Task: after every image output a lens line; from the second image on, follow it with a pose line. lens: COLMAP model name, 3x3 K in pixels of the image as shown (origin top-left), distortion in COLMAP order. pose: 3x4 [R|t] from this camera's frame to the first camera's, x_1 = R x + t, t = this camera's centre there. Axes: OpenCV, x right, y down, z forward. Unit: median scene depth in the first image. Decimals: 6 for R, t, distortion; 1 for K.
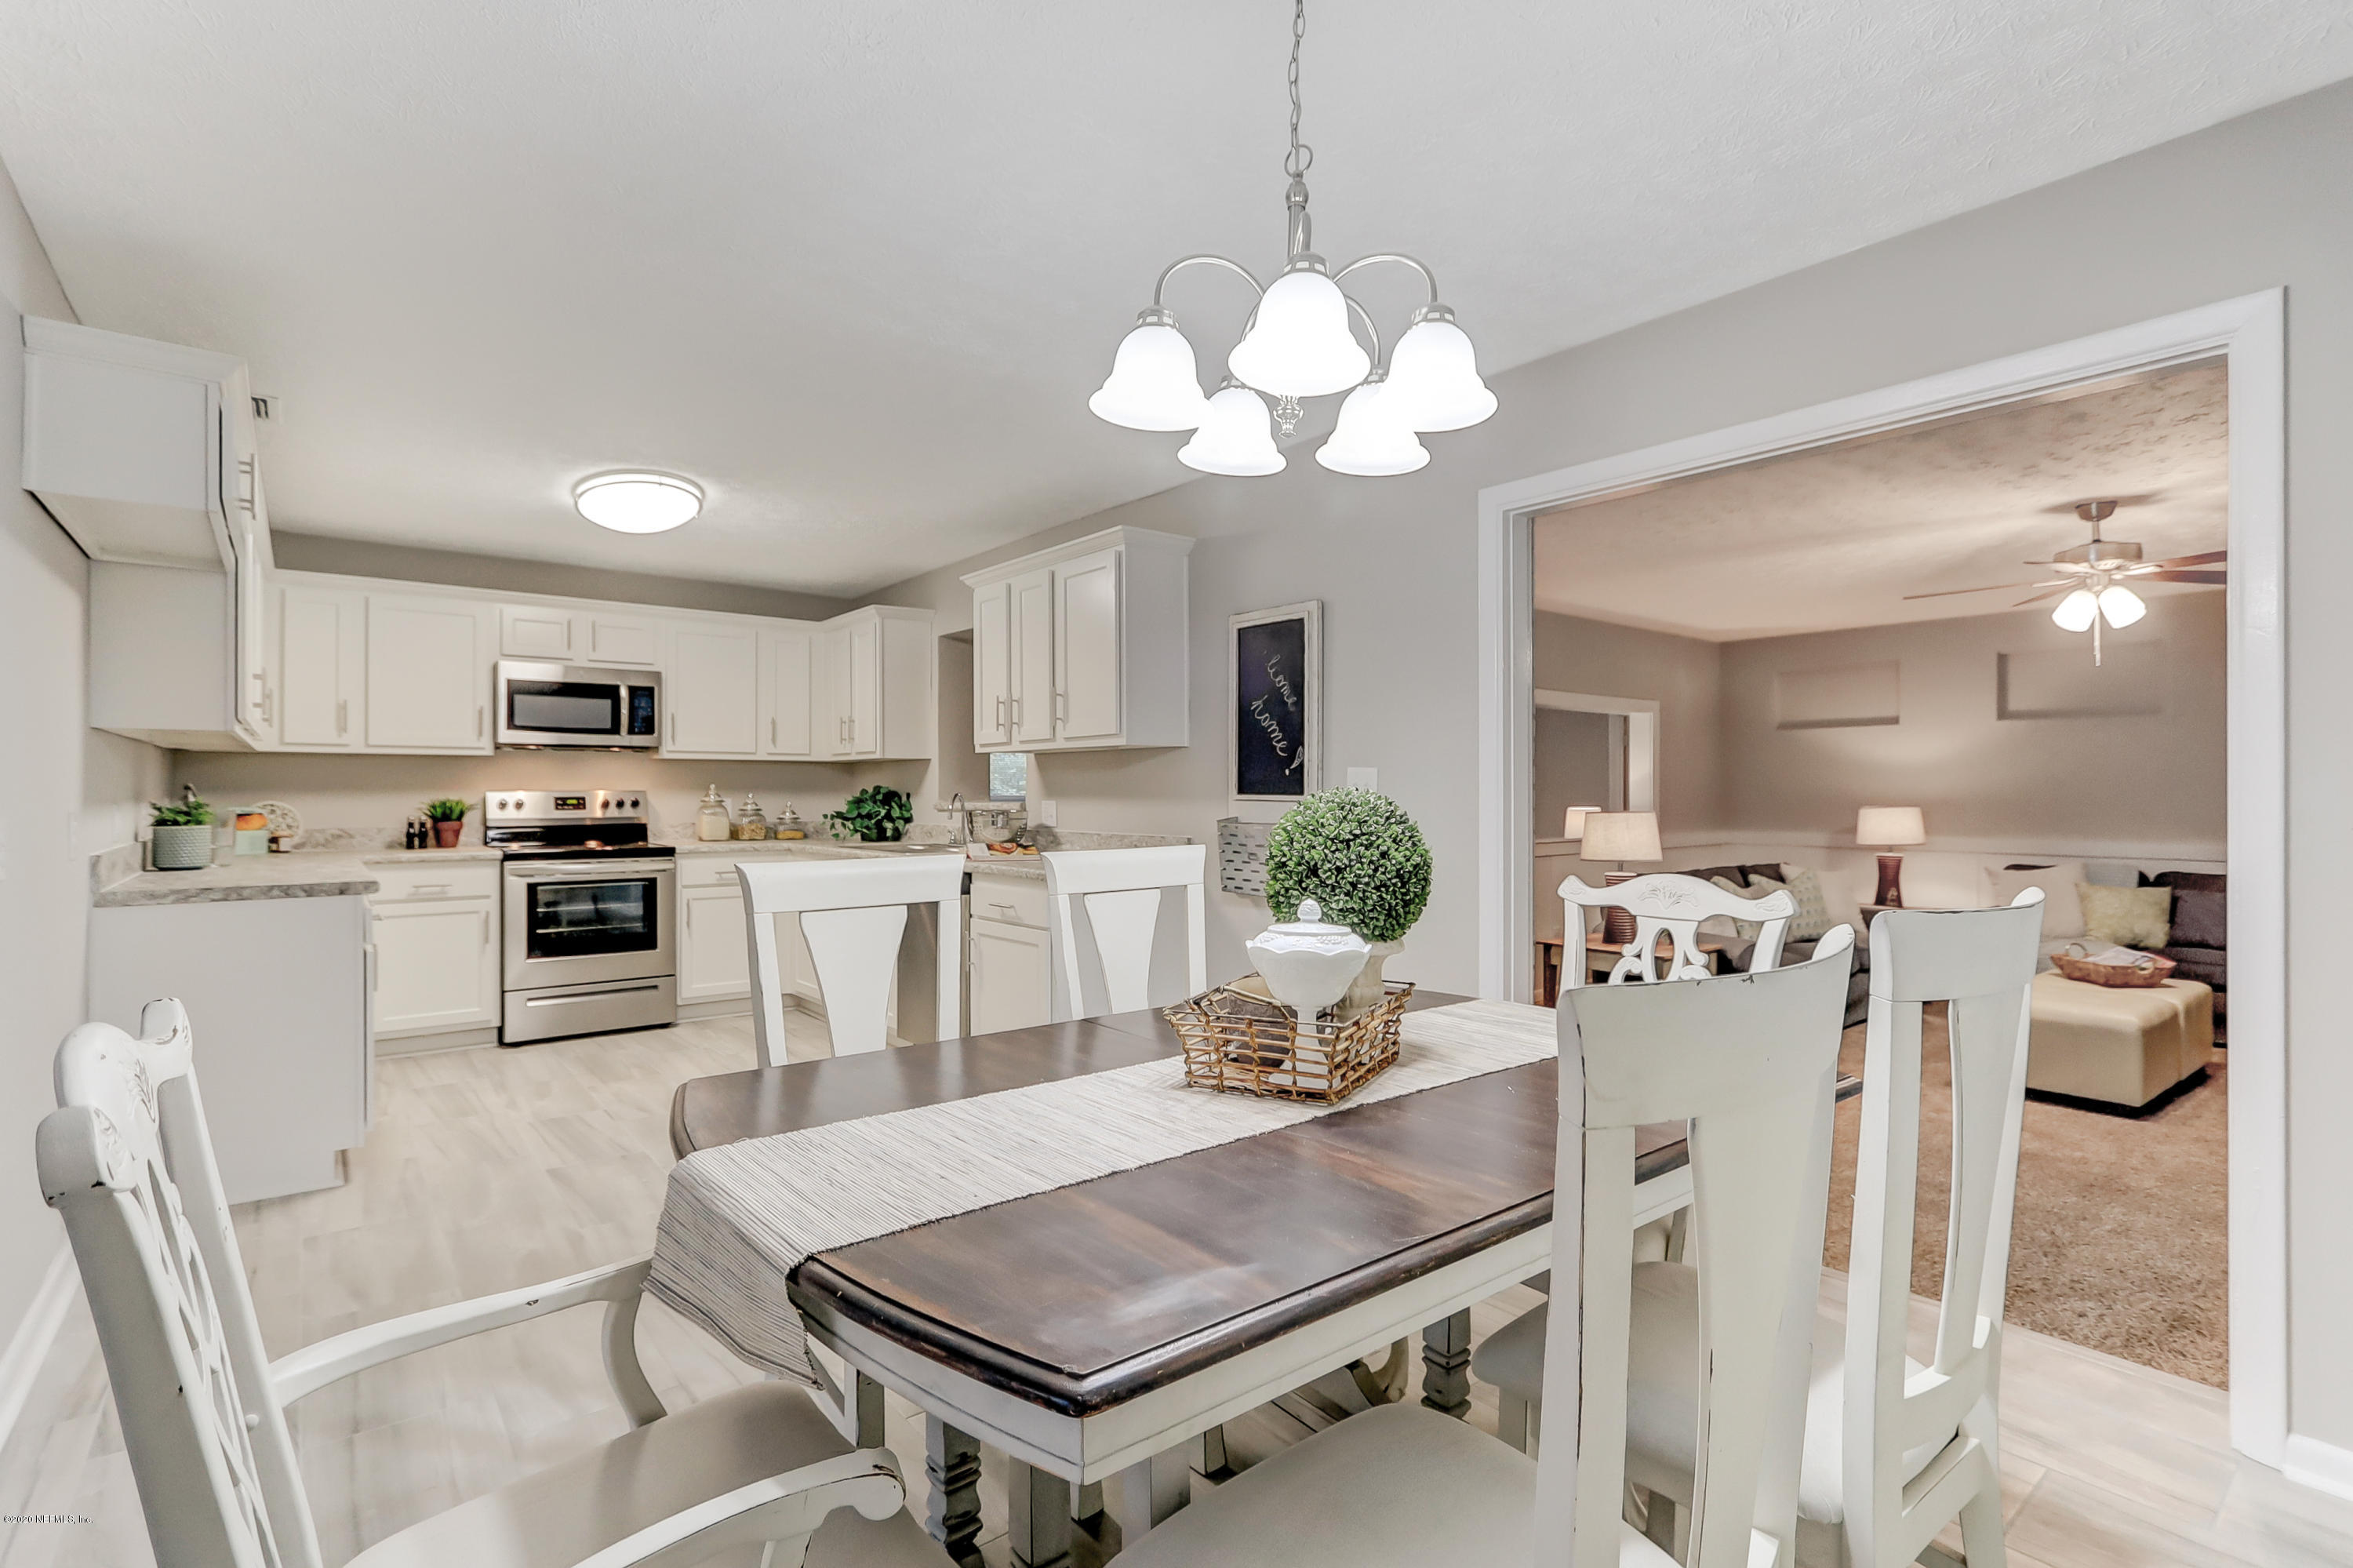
lens RADIAL K [[1095.1, 0, 1163.7], [0, 1095.1, 779.9], [0, 0, 1]] dist [-0.004560, 0.008135]
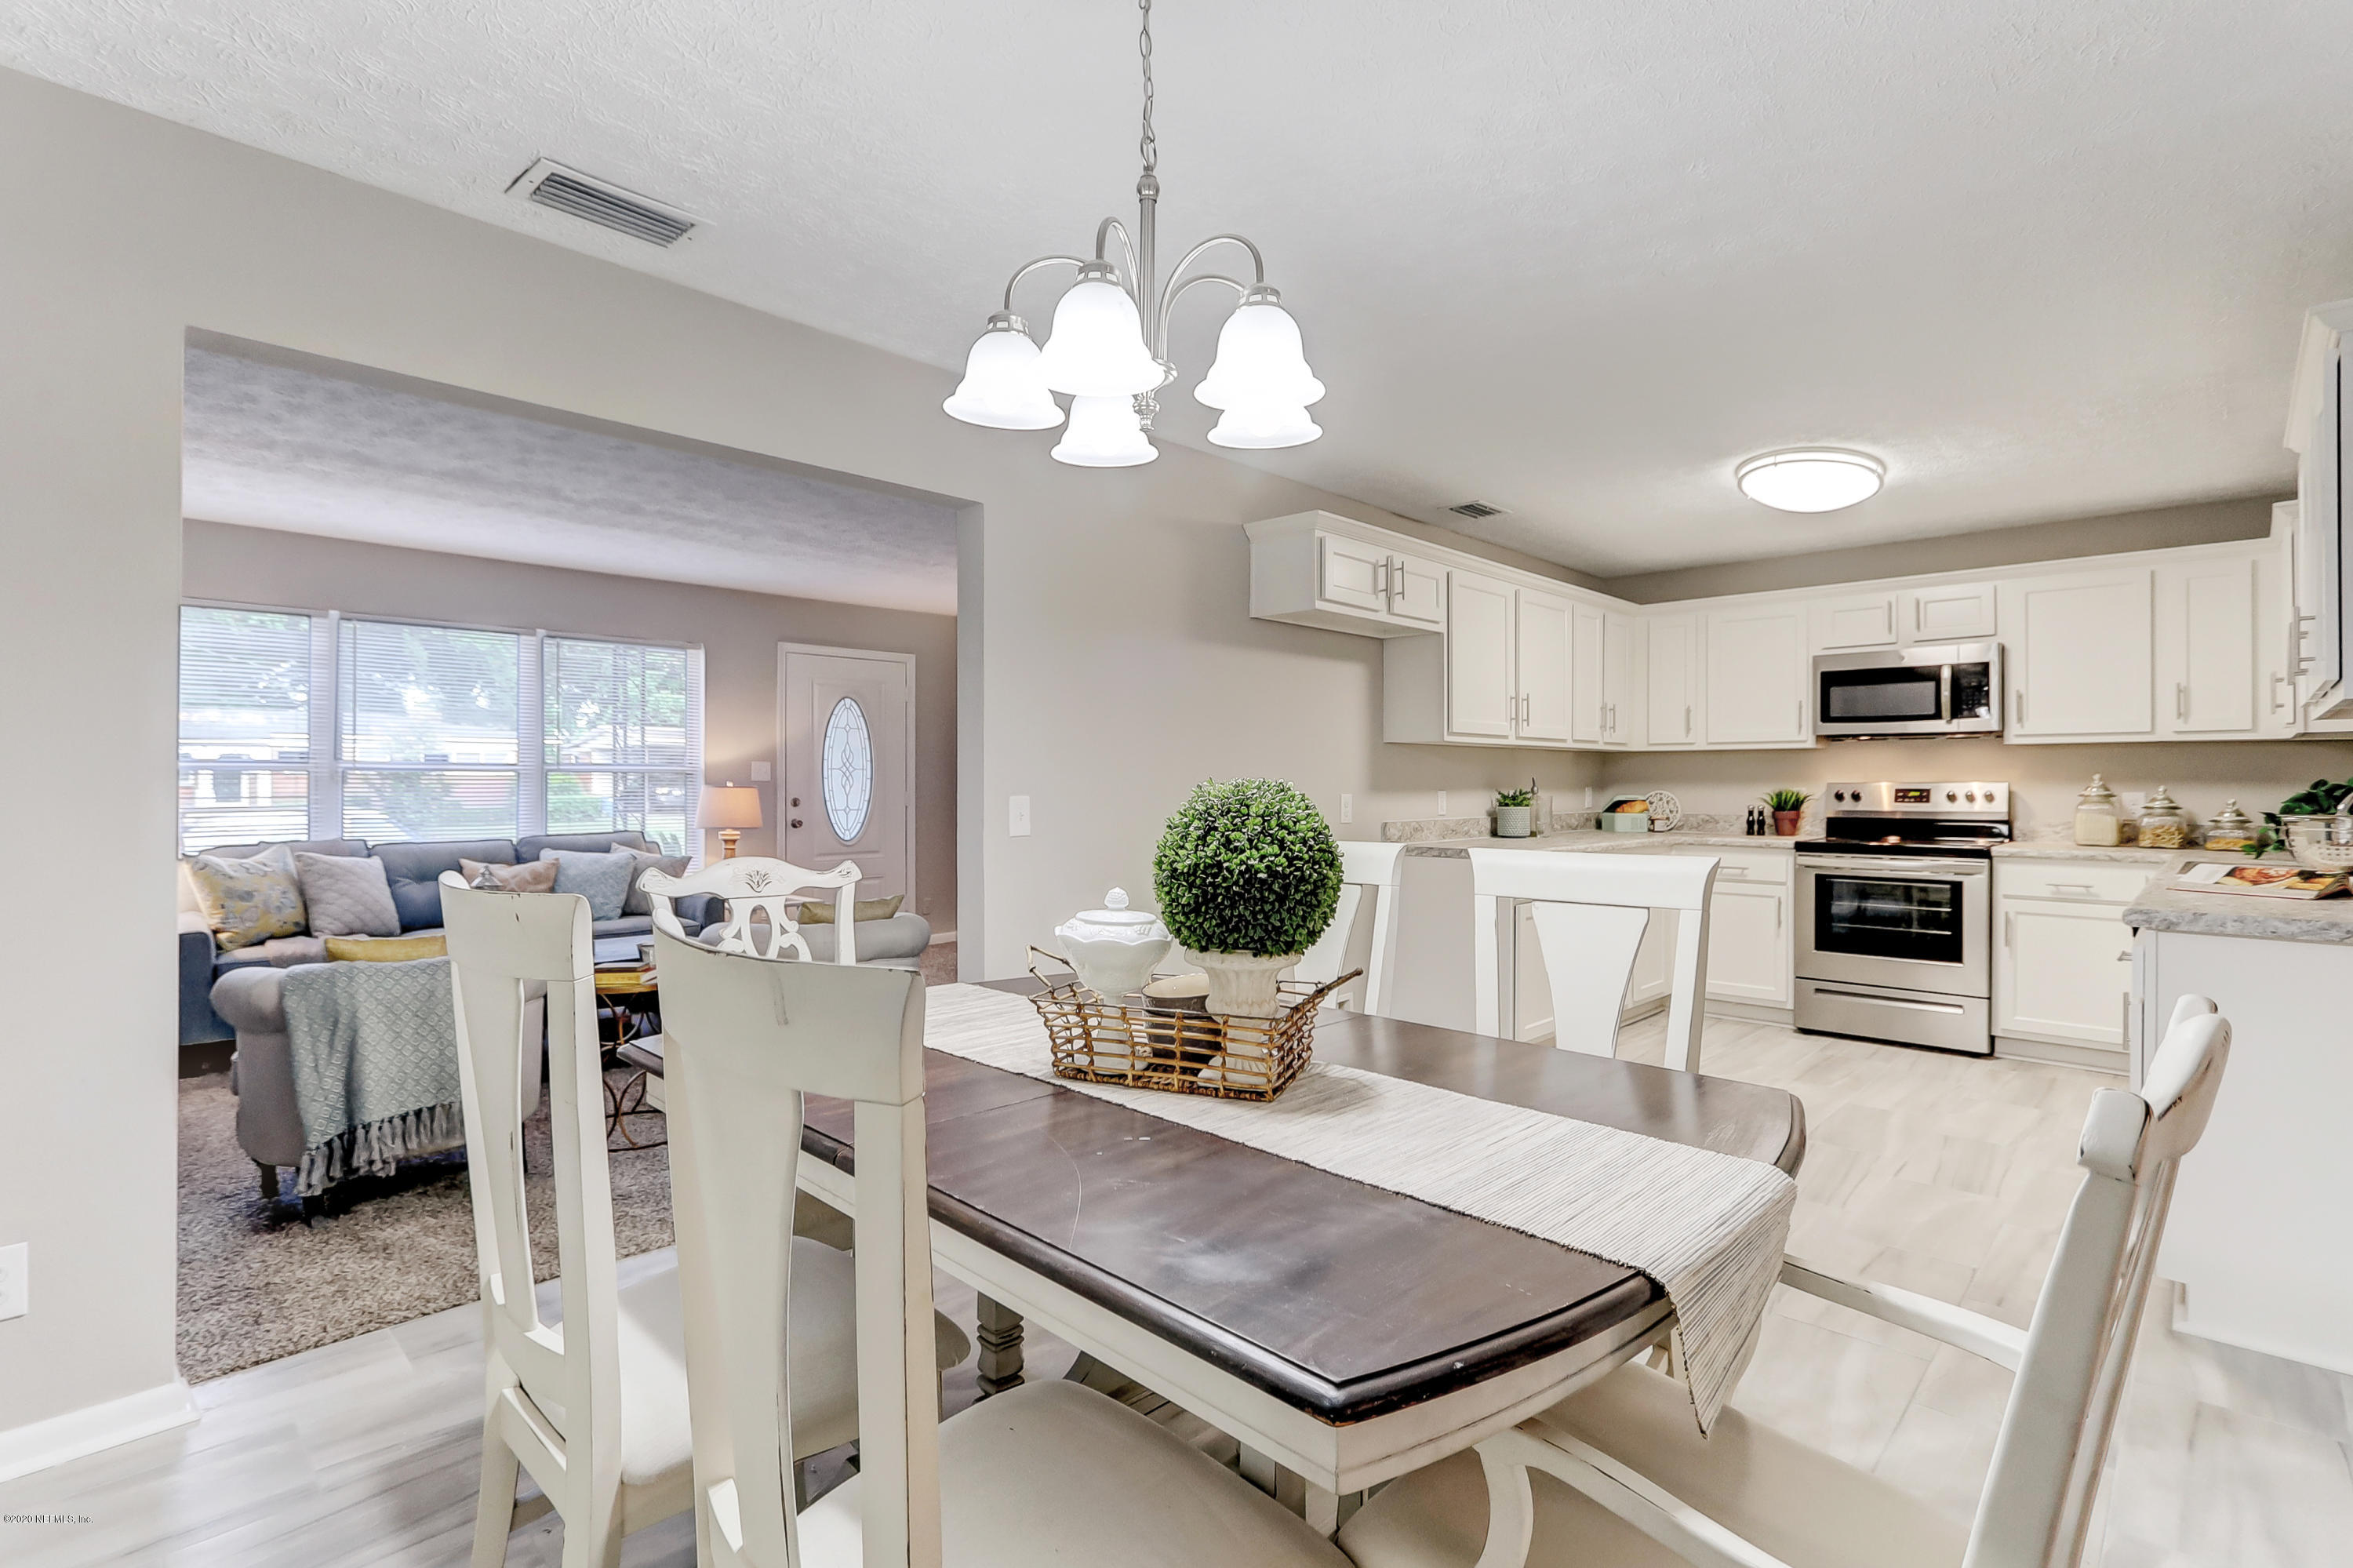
lens RADIAL K [[1095.1, 0, 1163.7], [0, 1095.1, 779.9], [0, 0, 1]] dist [-0.004560, 0.008135]
pose [[0.145664, -0.001816, -0.989332, 0.317801], [0.009094, 0.999959, -0.000497, 0.002614], [0.989292, -0.008925, 0.145675, 0.247404]]
